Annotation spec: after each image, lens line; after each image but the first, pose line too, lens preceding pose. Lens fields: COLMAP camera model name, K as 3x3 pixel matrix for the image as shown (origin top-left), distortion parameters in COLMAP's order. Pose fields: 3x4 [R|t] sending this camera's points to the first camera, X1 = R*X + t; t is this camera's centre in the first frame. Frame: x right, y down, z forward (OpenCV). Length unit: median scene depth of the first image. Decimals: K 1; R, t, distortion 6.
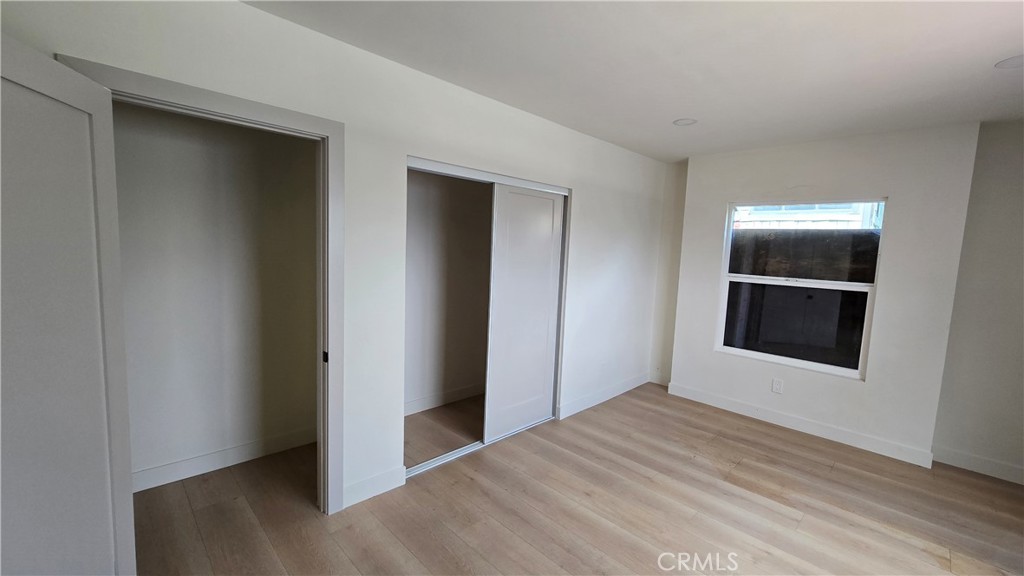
lens RADIAL K [[419.4, 0, 513.7], [0, 419.4, 288.4], [0, 0, 1]] dist [-0.003831, 0.001435]
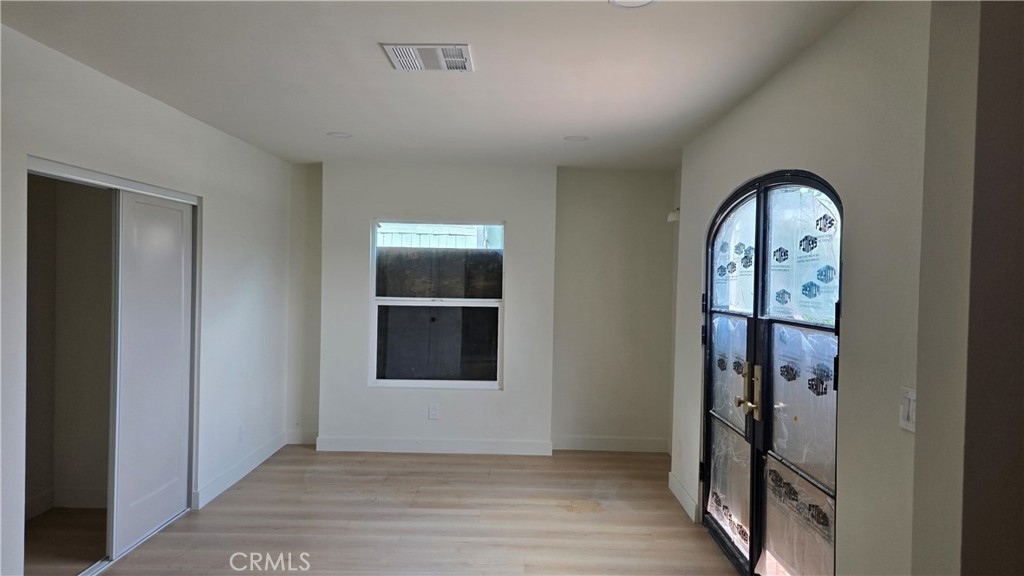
lens RADIAL K [[693.8, 0, 511.5], [0, 693.8, 286.8], [0, 0, 1]] dist [0.008895, 0.001326]
pose [[0.714418, -0.041256, 0.698502, -0.357118], [0.081099, 0.996415, -0.024096, 0.001922], [-0.695004, 0.073862, 0.715202, -0.291429]]
